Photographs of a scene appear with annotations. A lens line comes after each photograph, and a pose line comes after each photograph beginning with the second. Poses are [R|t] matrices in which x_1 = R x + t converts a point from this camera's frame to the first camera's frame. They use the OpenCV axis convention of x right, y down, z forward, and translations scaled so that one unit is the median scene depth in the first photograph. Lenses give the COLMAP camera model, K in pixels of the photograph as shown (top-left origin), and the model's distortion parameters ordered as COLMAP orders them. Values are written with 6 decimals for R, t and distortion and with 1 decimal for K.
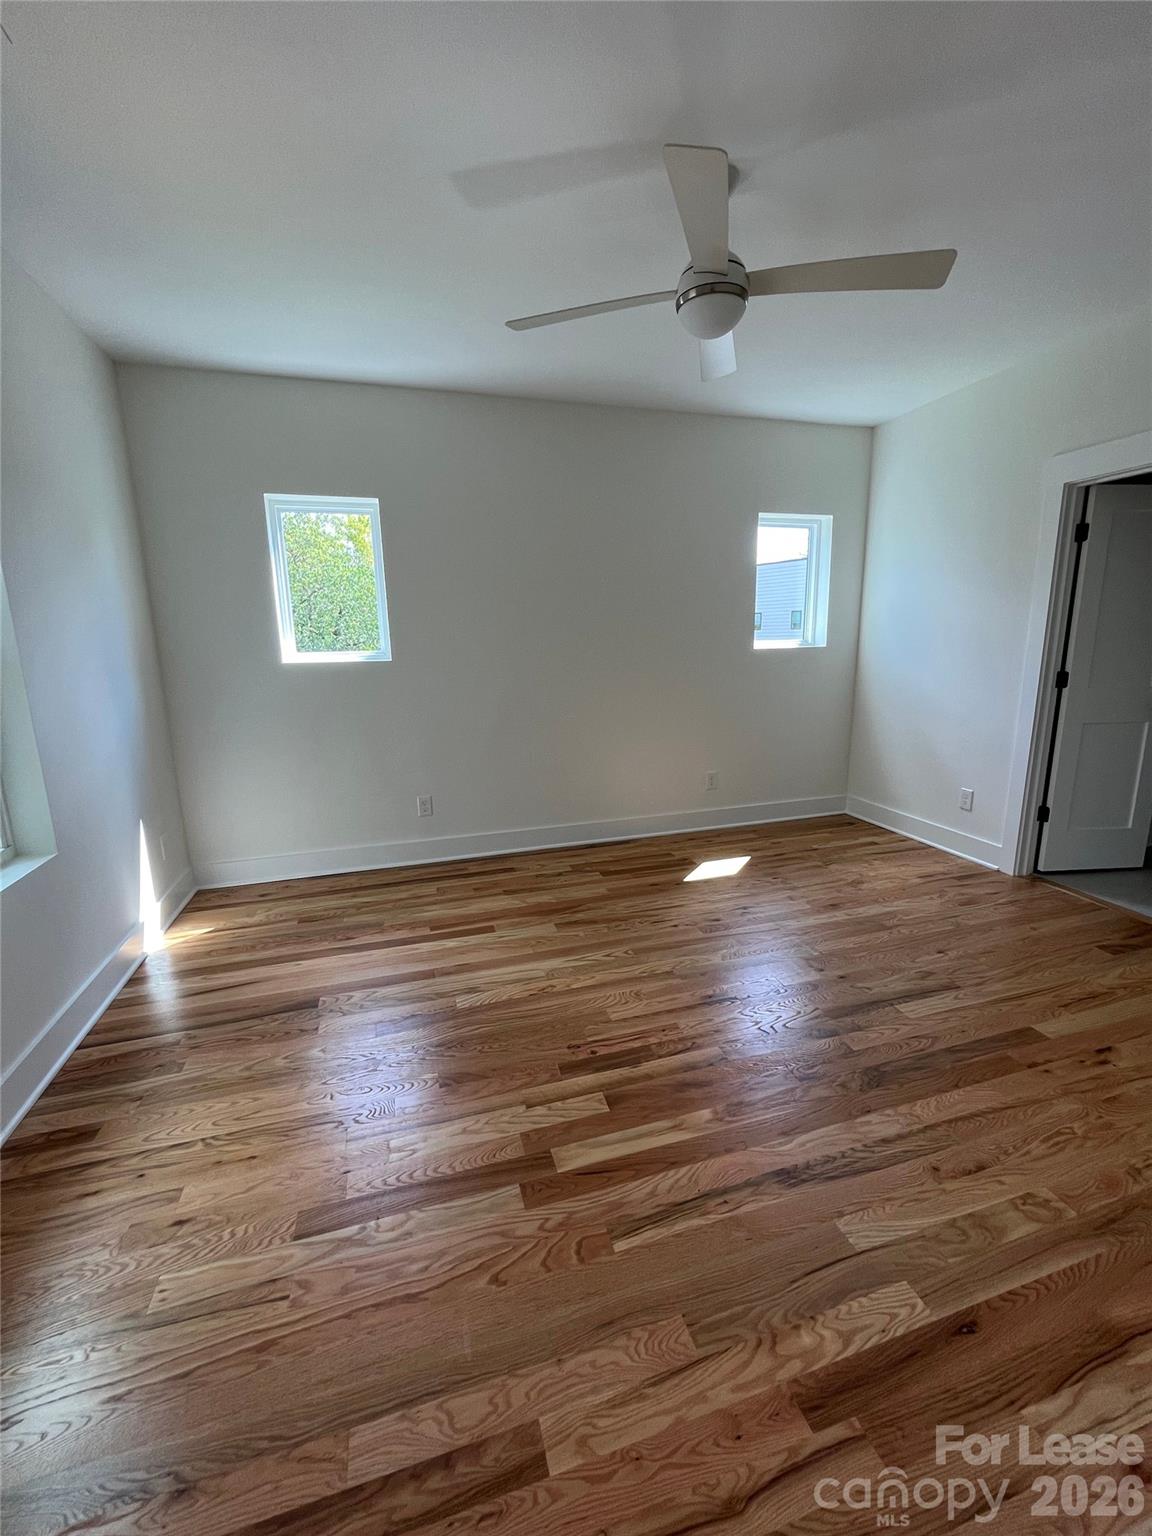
lens RADIAL K [[624.3, 0, 575.3], [0, 624.3, 767.4], [0, 0, 1]] dist [-0.003145, -0.000205]
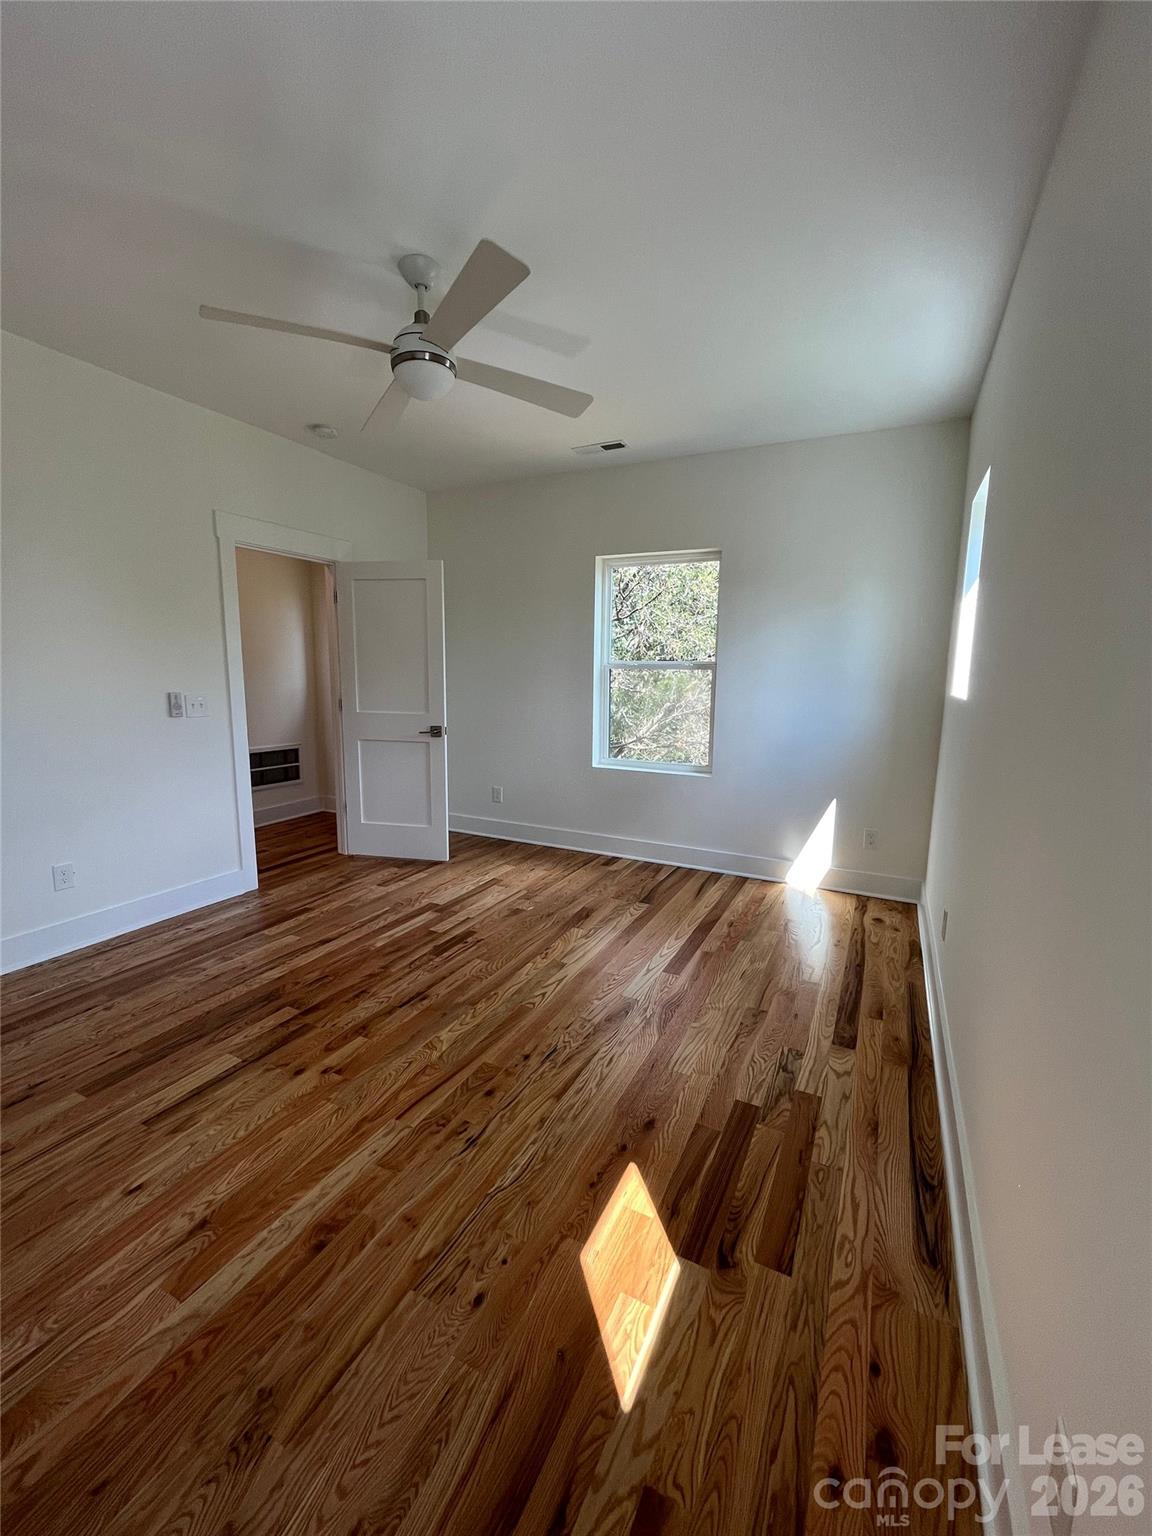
lens RADIAL K [[624.3, 0, 575.4], [0, 624.3, 768.0], [0, 0, 1]] dist [-0.003145, -0.000205]
pose [[-0.688636, 0.118477, -0.715362, 0.874620], [-0.147906, 0.942868, 0.298536, -0.423944], [0.709862, 0.311389, -0.631770, 2.017407]]
